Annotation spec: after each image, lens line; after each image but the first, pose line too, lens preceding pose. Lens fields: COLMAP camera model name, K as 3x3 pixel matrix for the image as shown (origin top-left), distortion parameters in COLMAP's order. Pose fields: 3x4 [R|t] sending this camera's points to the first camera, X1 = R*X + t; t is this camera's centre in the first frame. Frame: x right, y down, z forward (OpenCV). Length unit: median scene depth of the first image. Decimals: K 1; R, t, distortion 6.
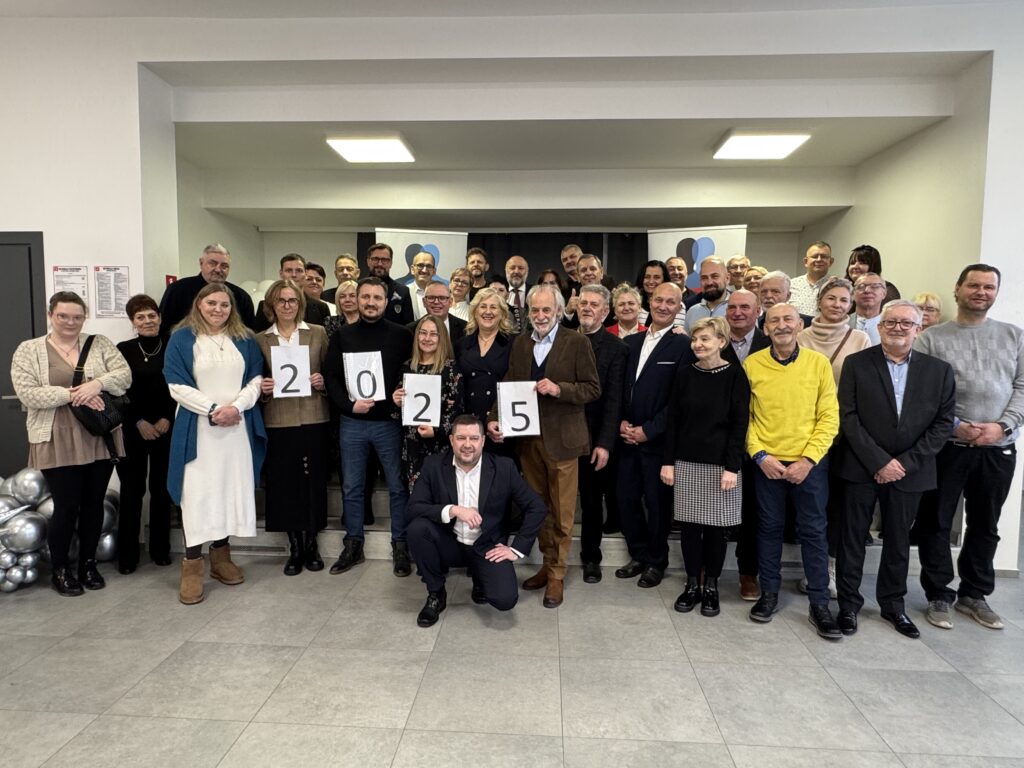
lens RADIAL K [[621.6, 0, 512.7], [0, 621.6, 391.0], [0, 0, 1]] dist [0.002797, -0.000799]
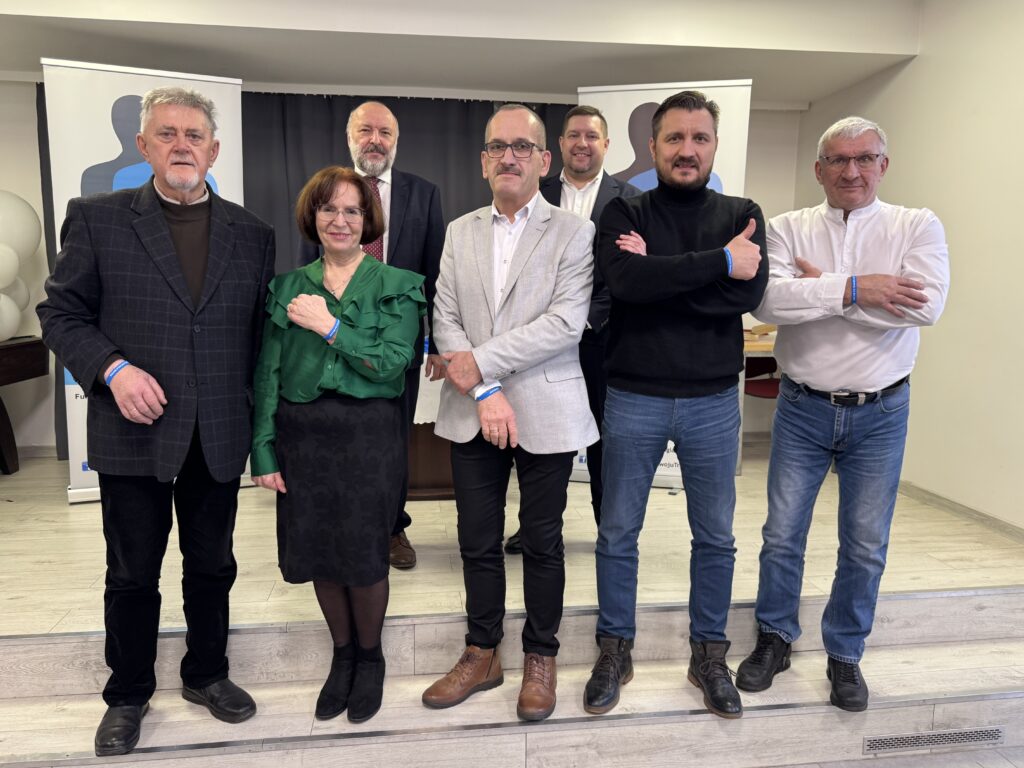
lens RADIAL K [[751.6, 0, 513.1], [0, 751.6, 382.4], [0, 0, 1]] dist [0.008009, -0.004822]
pose [[0.981696, -0.029949, 0.188085, 0.043711], [0.021423, 0.998656, 0.047204, -0.047678], [-0.189246, -0.042310, 0.981018, 0.574622]]
